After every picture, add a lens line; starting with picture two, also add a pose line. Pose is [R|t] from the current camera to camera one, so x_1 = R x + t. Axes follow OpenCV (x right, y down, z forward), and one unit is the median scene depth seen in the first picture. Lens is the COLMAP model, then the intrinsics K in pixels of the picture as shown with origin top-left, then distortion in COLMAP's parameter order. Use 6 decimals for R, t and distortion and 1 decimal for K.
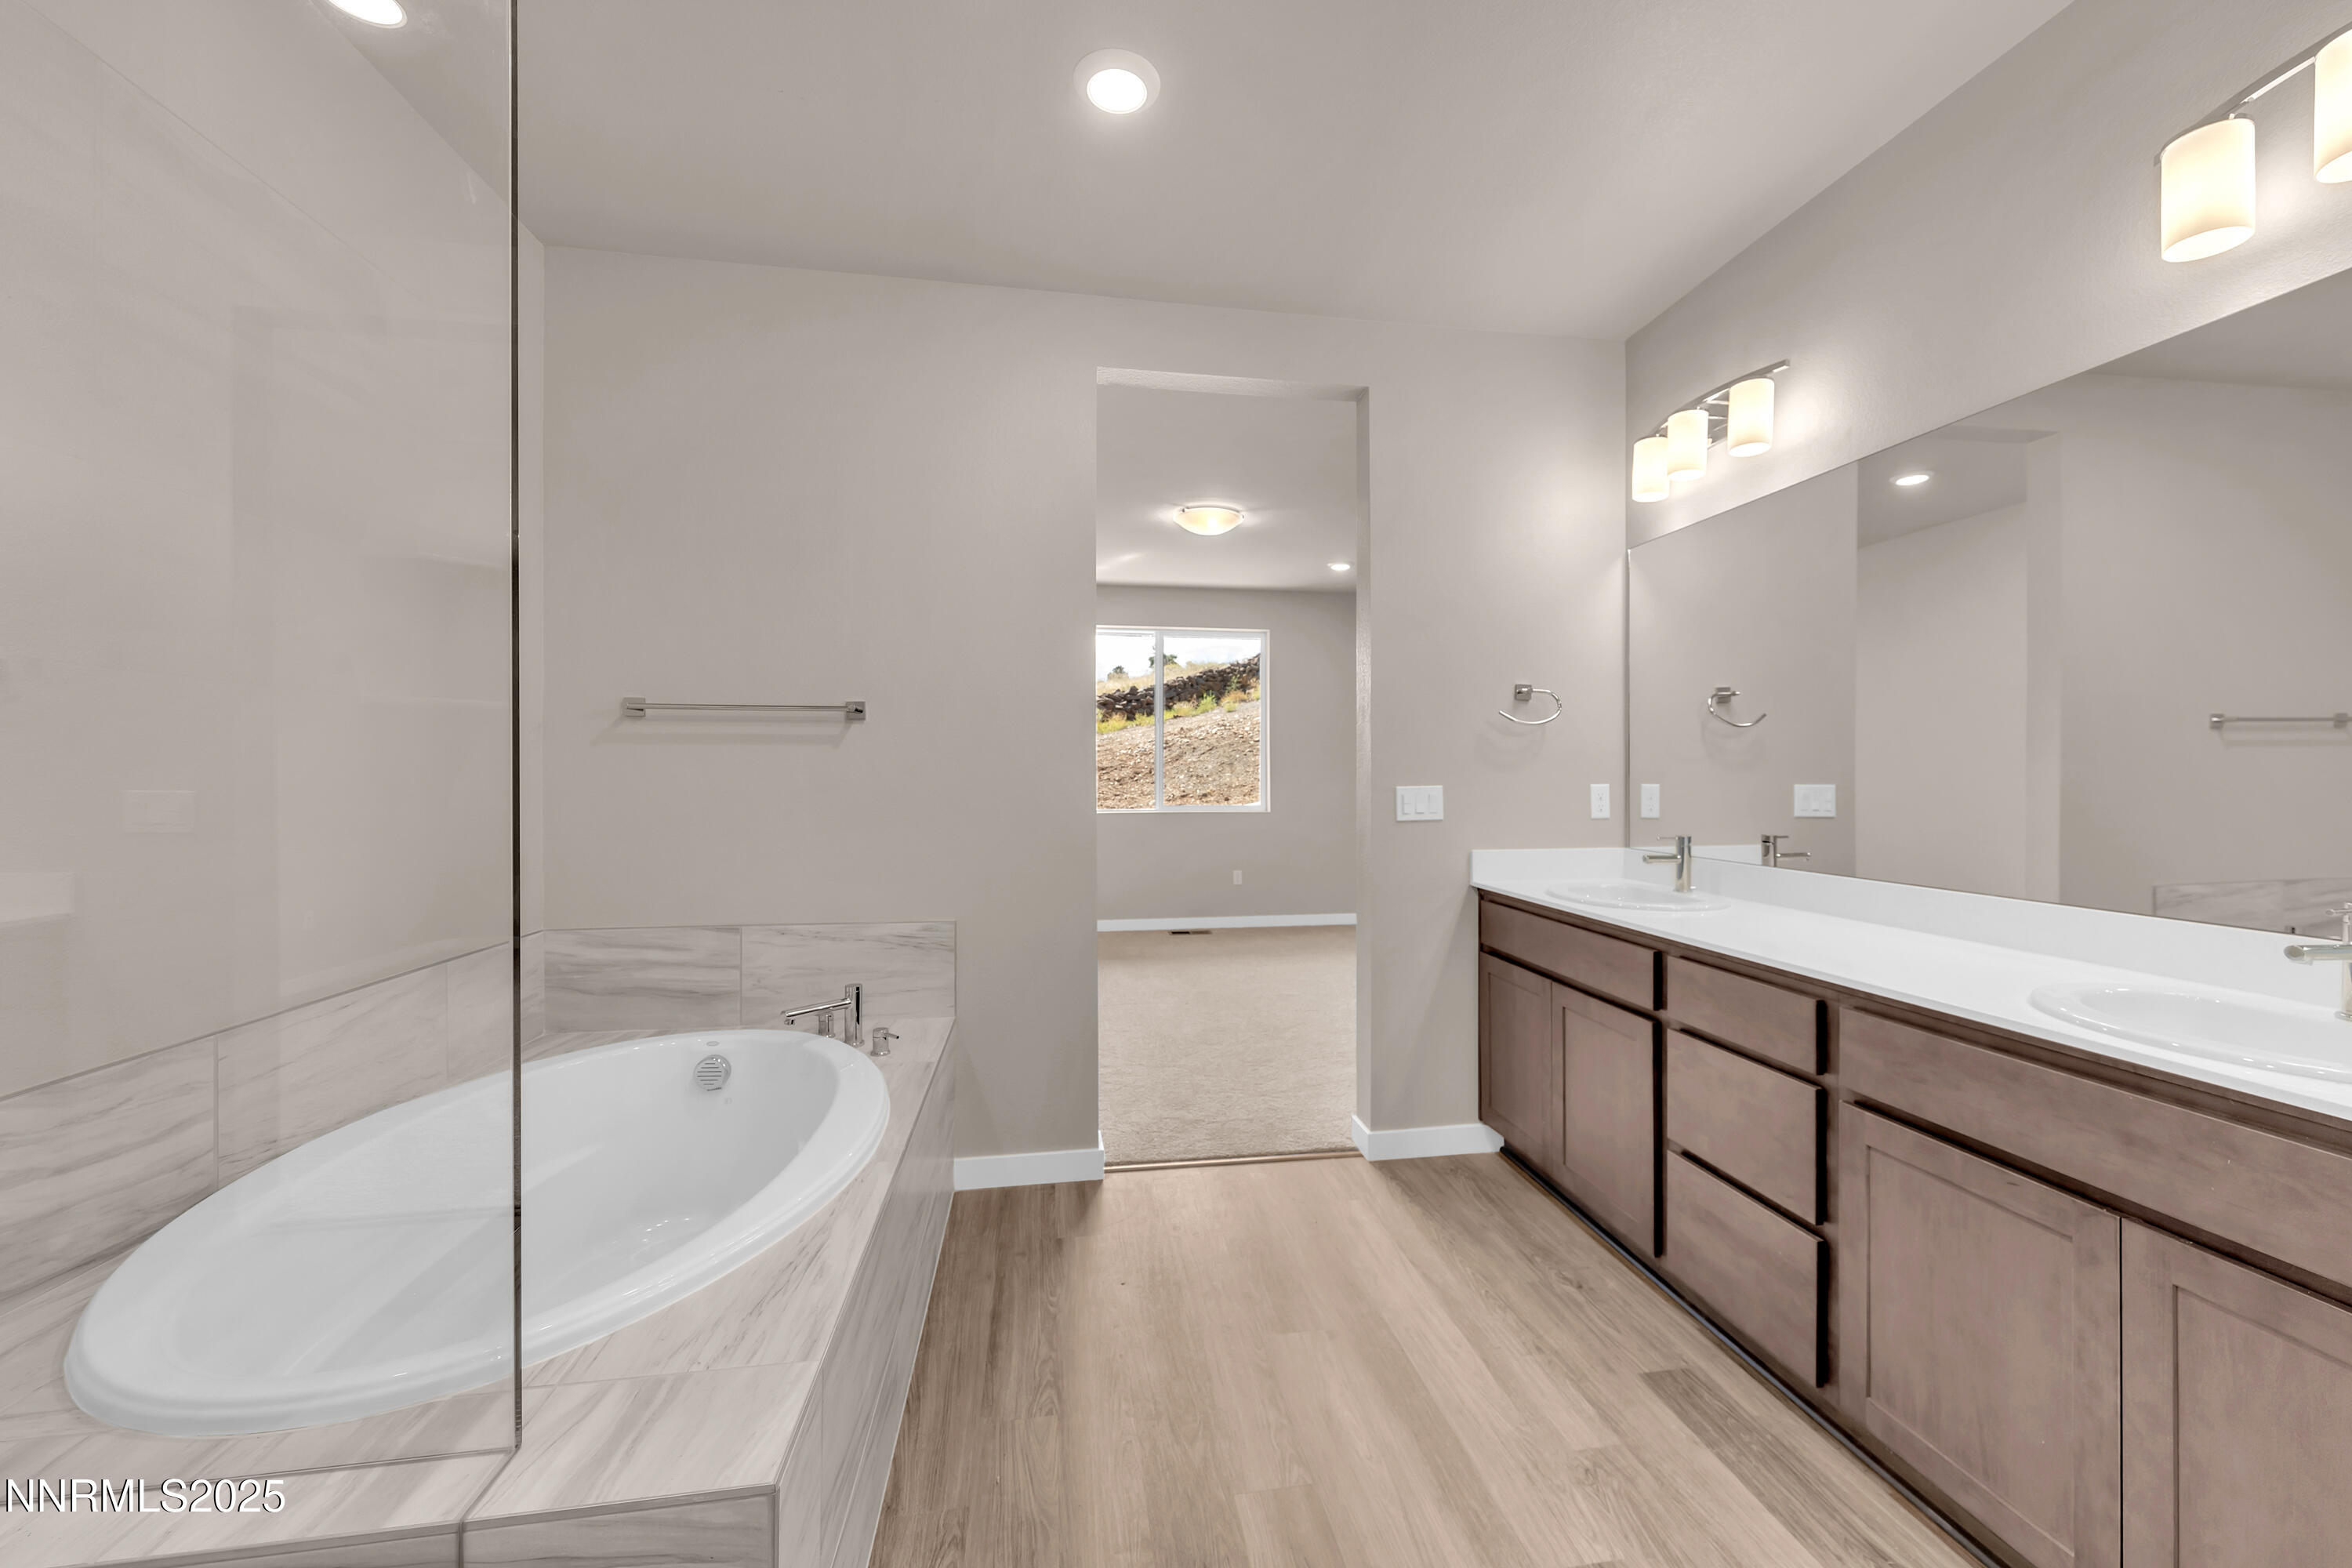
lens RADIAL K [[905.7, 0, 1195.1], [0, 905.7, 764.5], [0, 0, 1]] dist [0.000461, -0.000026]
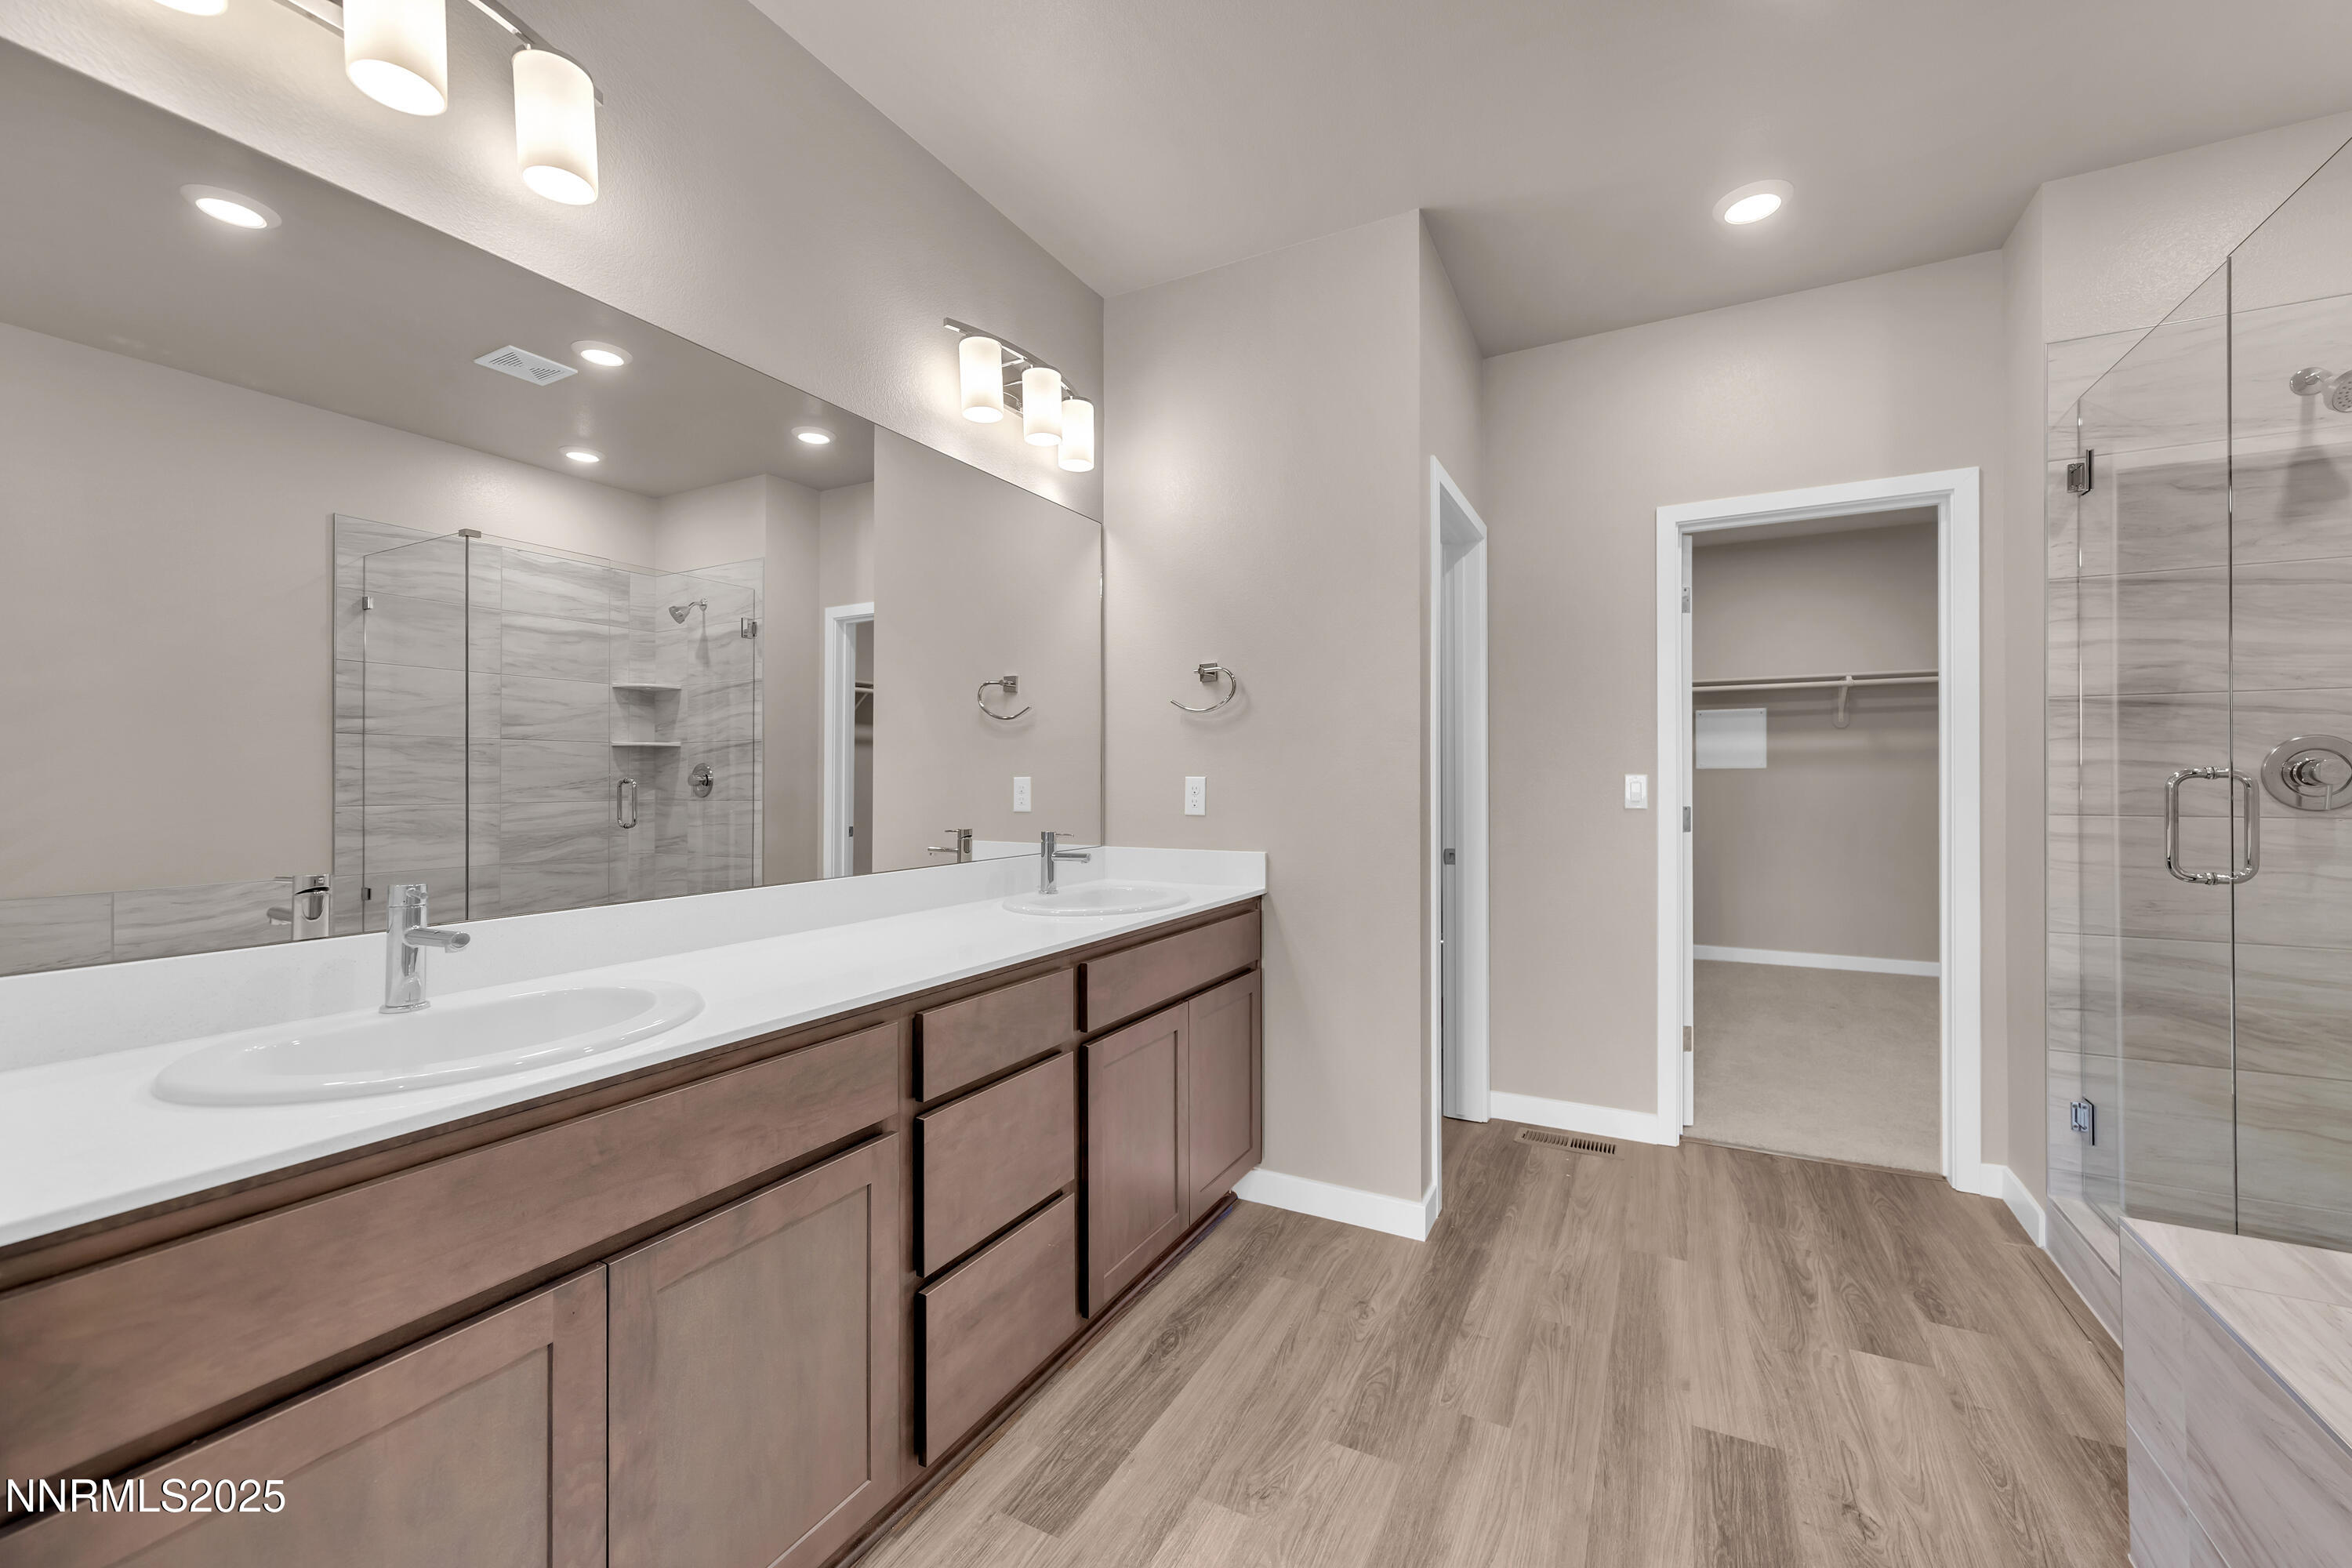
lens RADIAL K [[905.7, 0, 1195.1], [0, 905.7, 764.5], [0, 0, 1]] dist [0.000461, -0.000026]
pose [[-0.799027, 0.019571, 0.600977, -0.072186], [0.002116, 0.999556, -0.029737, 0.038509], [-0.601292, -0.022489, -0.798713, 1.448947]]
